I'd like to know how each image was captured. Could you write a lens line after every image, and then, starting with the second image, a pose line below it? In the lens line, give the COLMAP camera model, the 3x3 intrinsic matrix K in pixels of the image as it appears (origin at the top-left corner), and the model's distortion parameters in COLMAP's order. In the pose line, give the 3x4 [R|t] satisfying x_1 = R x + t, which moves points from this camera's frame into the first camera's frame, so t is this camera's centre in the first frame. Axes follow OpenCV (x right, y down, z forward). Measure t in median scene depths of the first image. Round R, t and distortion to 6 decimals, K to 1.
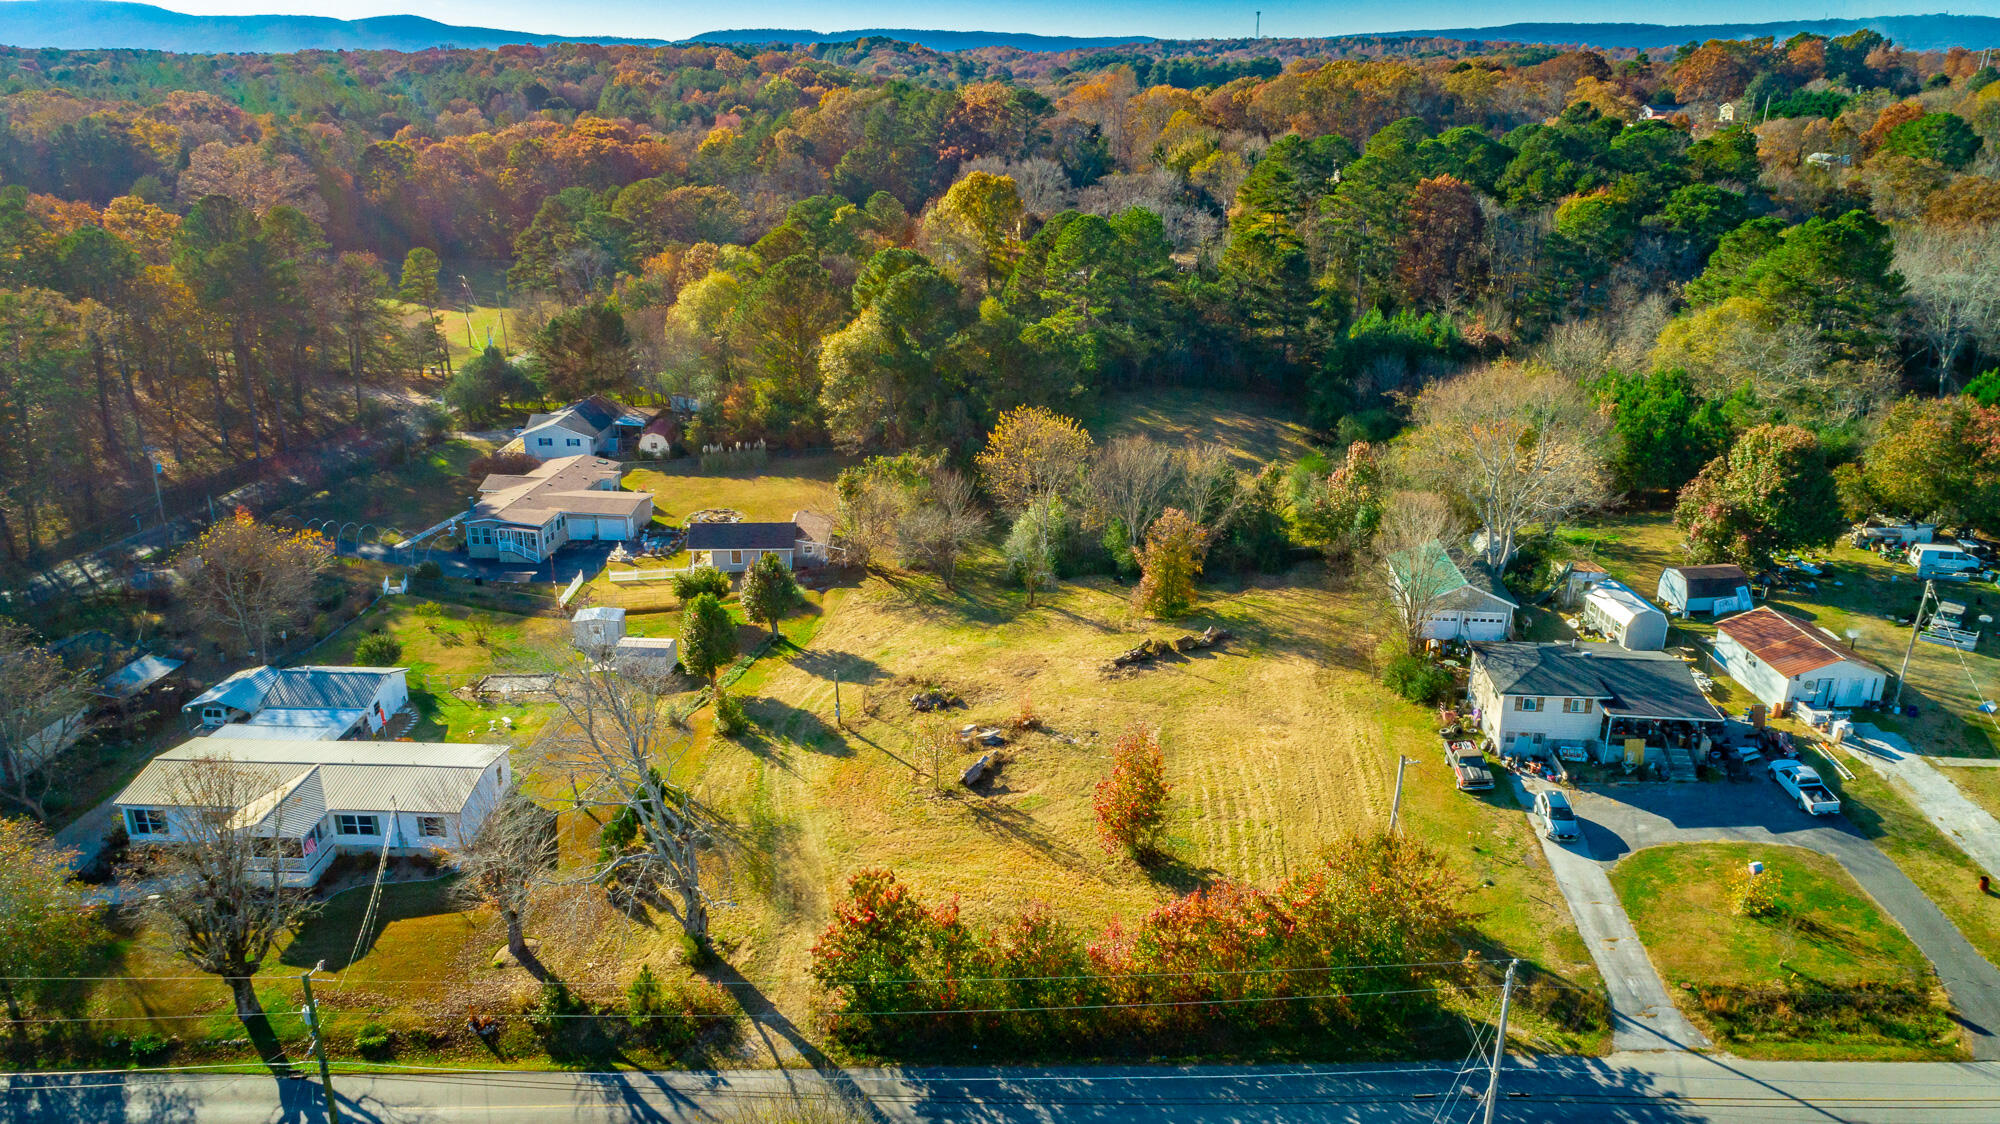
lens RADIAL K [[1386.1, 0, 1000.0], [0, 1386.1, 562.0], [0, 0, 1]] dist [-0.018721, 0.008537]
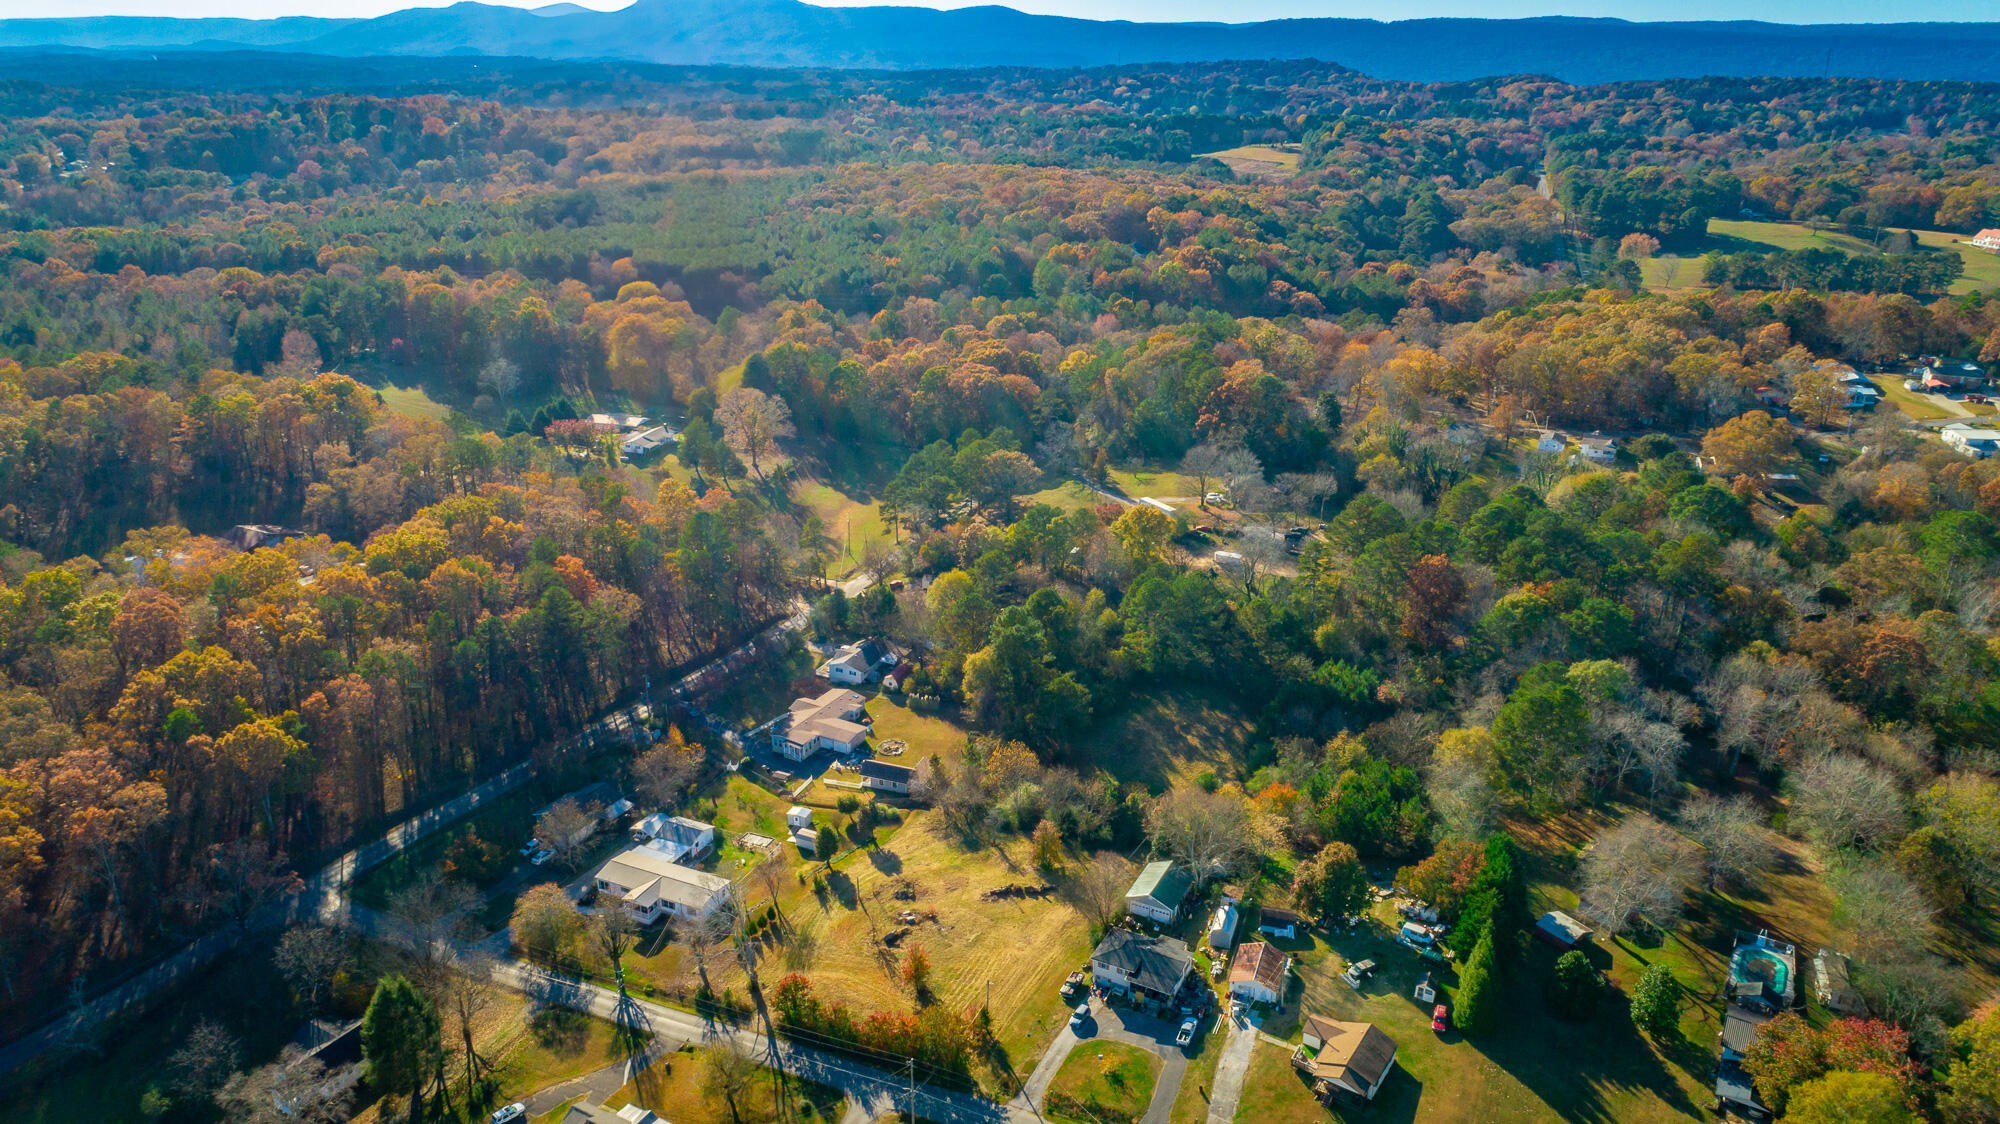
lens RADIAL K [[1481.6, 0, 1000.0], [0, 1481.6, 562.0], [0, 0, 1]] dist [-0.019805, -0.000080]
pose [[0.917626, 0.144247, -0.370345, 0.823233], [-0.126089, 0.989335, 0.072921, -0.570581], [0.376914, -0.020218, 0.926028, -1.058525]]
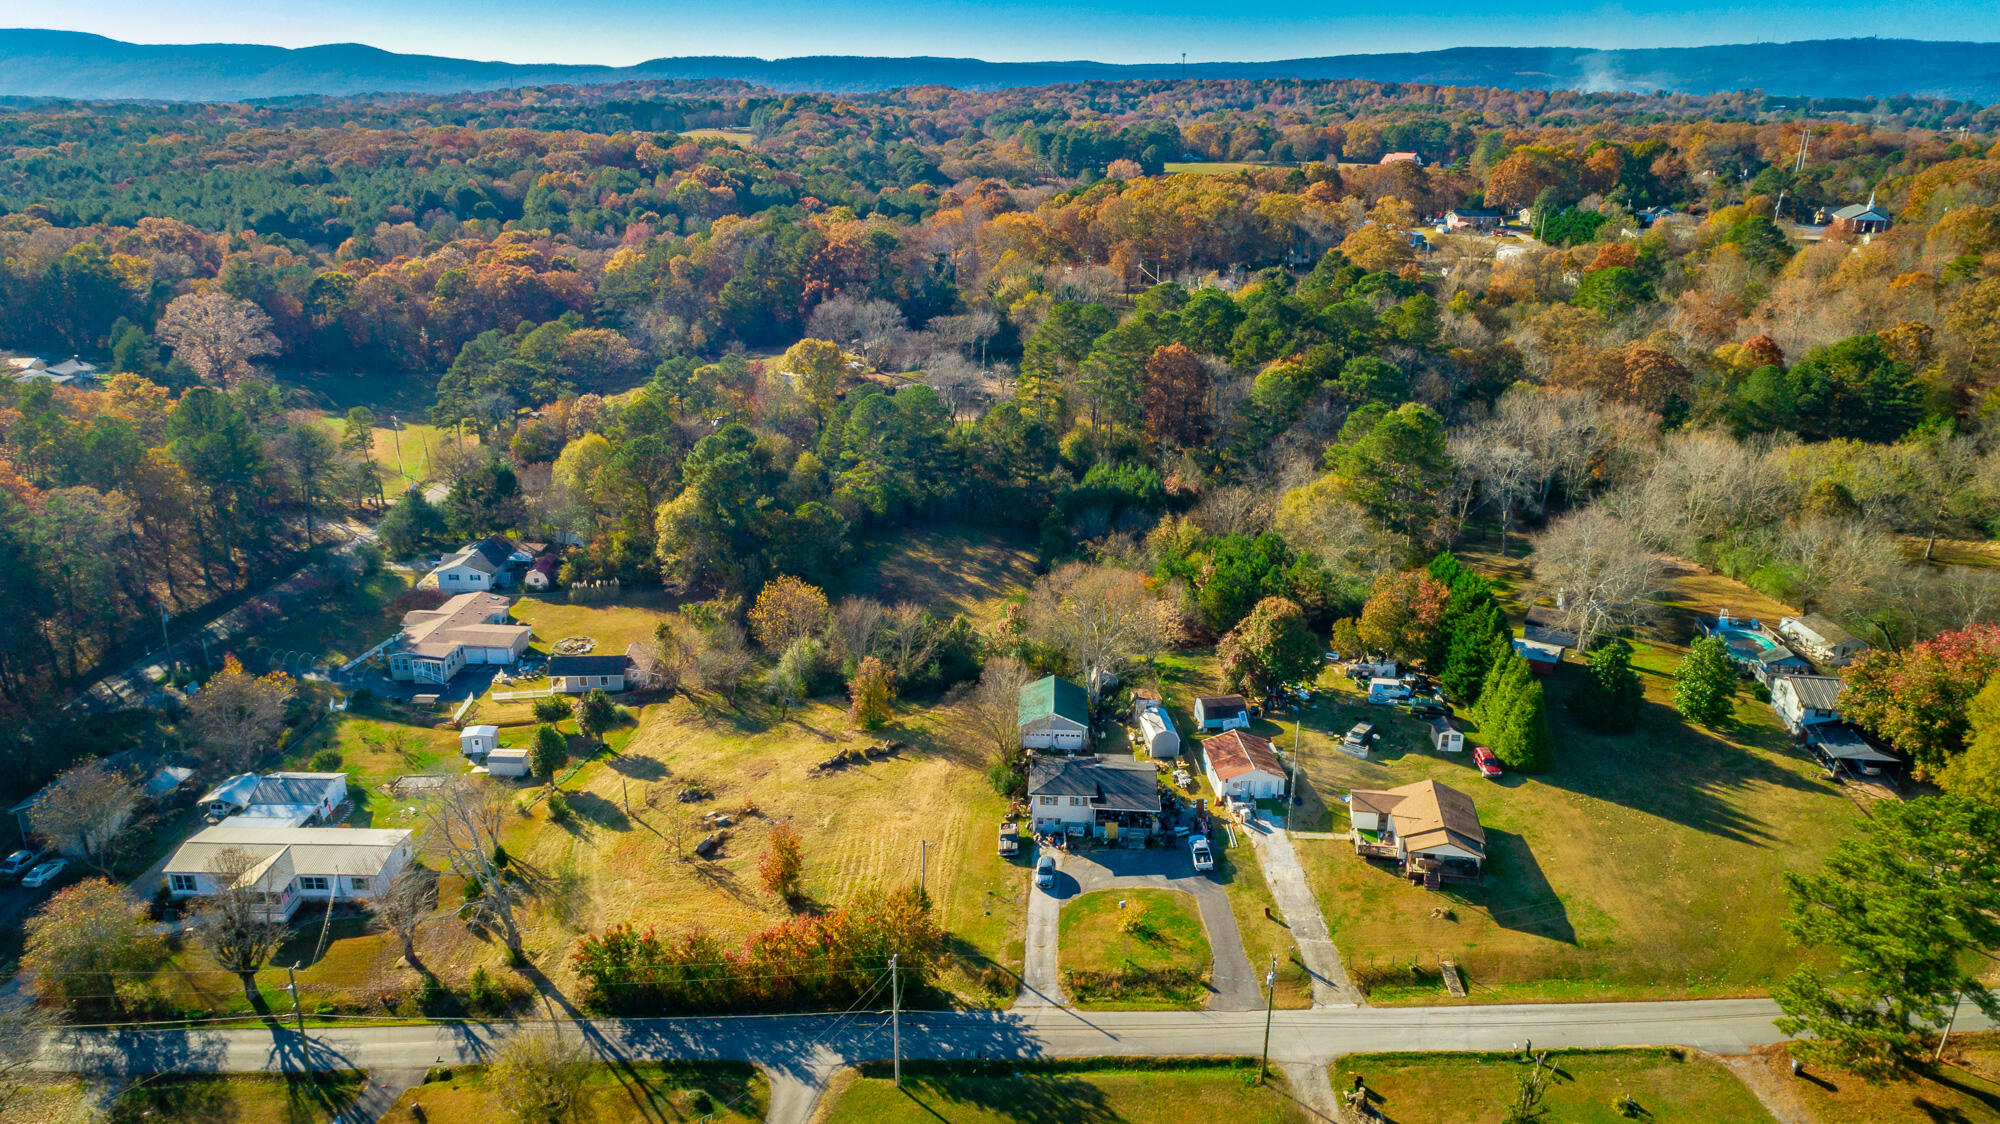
lens RADIAL K [[1427.2, 0, 1000.0], [0, 1427.2, 562.0], [0, 0, 1]] dist [-0.019167, 0.005625]
pose [[0.999781, -0.005424, 0.020199, 0.232461], [0.005515, 0.999975, -0.004498, -0.131727], [-0.020174, 0.004608, 0.999786, -0.517627]]
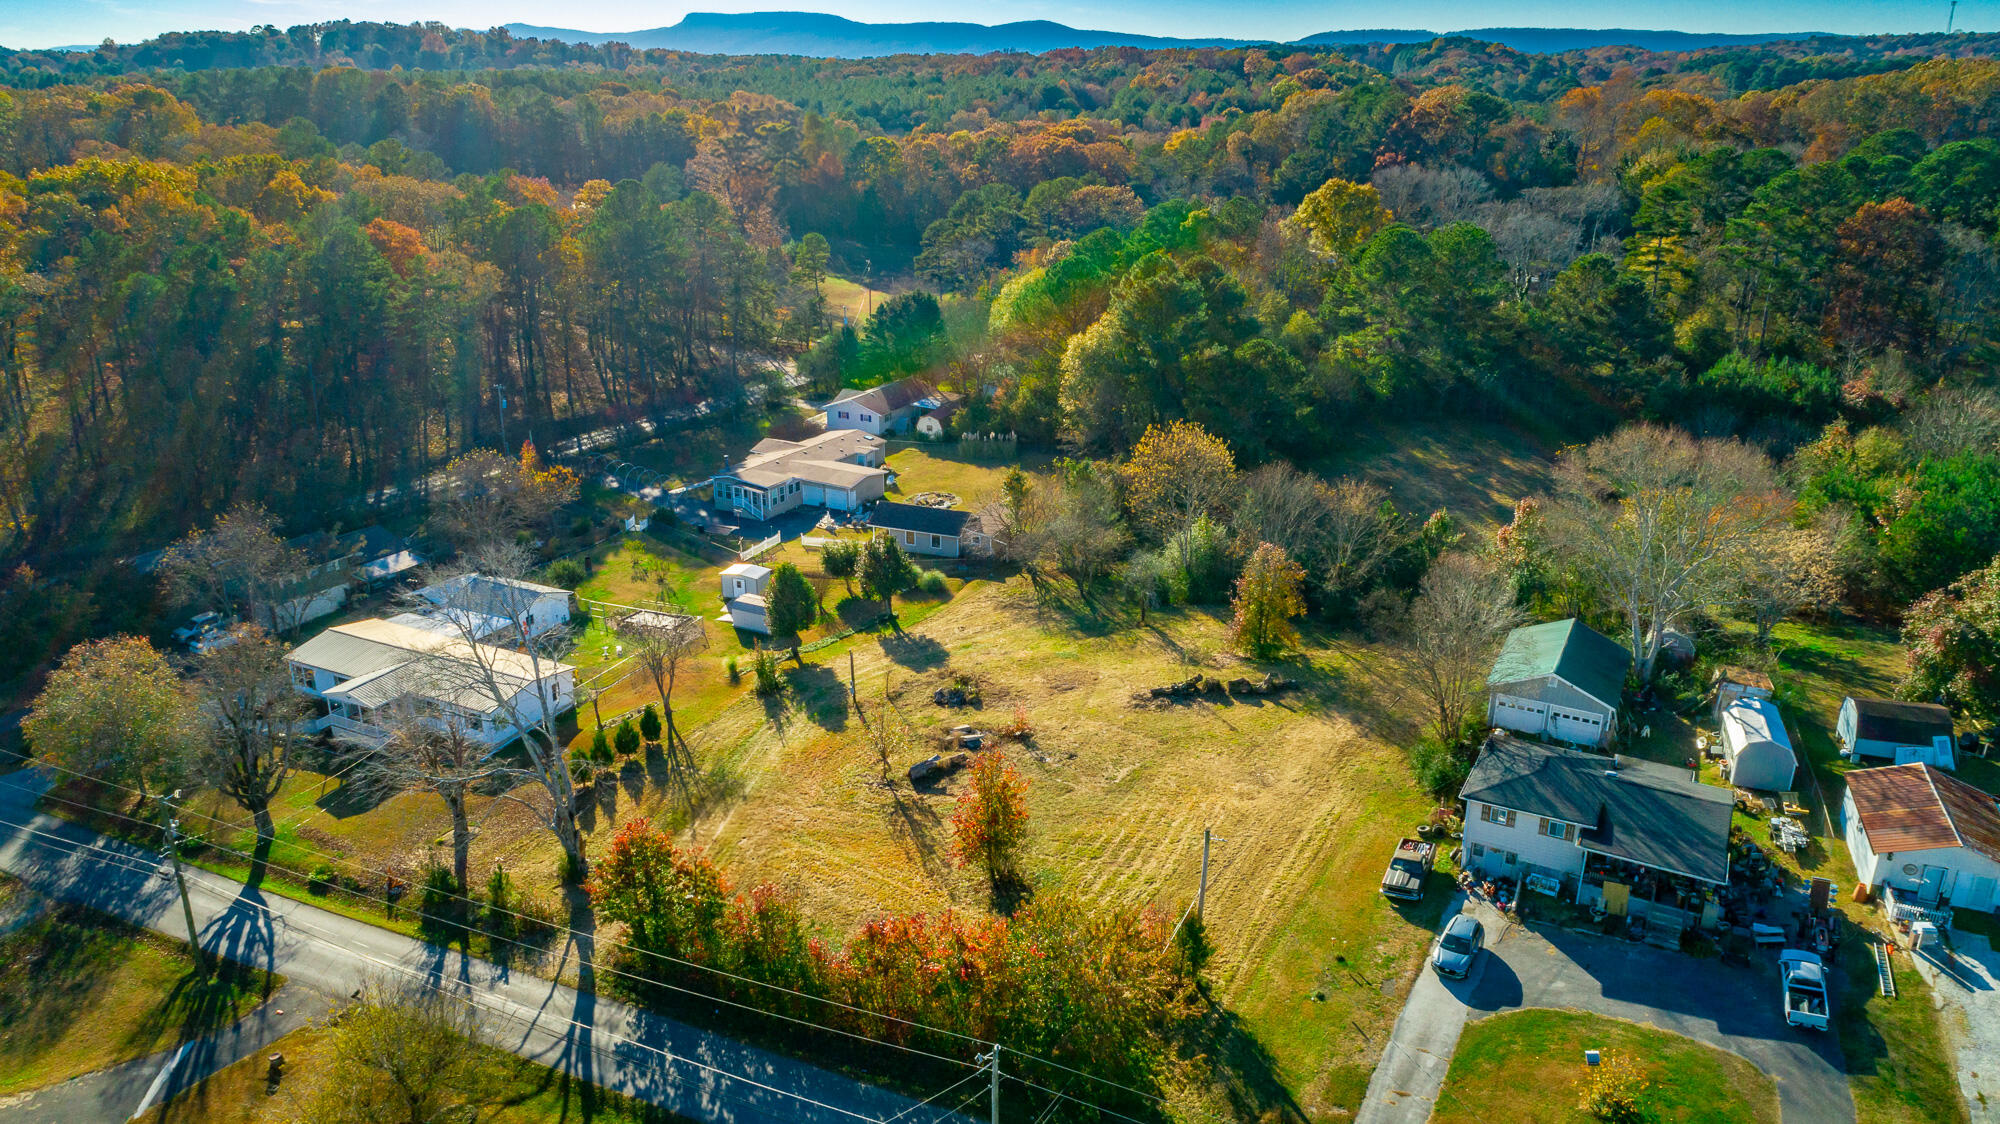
lens RADIAL K [[1386.1, 0, 1000.0], [0, 1386.1, 562.0], [0, 0, 1]] dist [-0.018721, 0.008537]
pose [[0.907800, 0.135848, -0.396793, 0.332653], [-0.136101, 0.990308, 0.027668, -0.027051], [0.396706, 0.028887, 0.917491, 0.070447]]
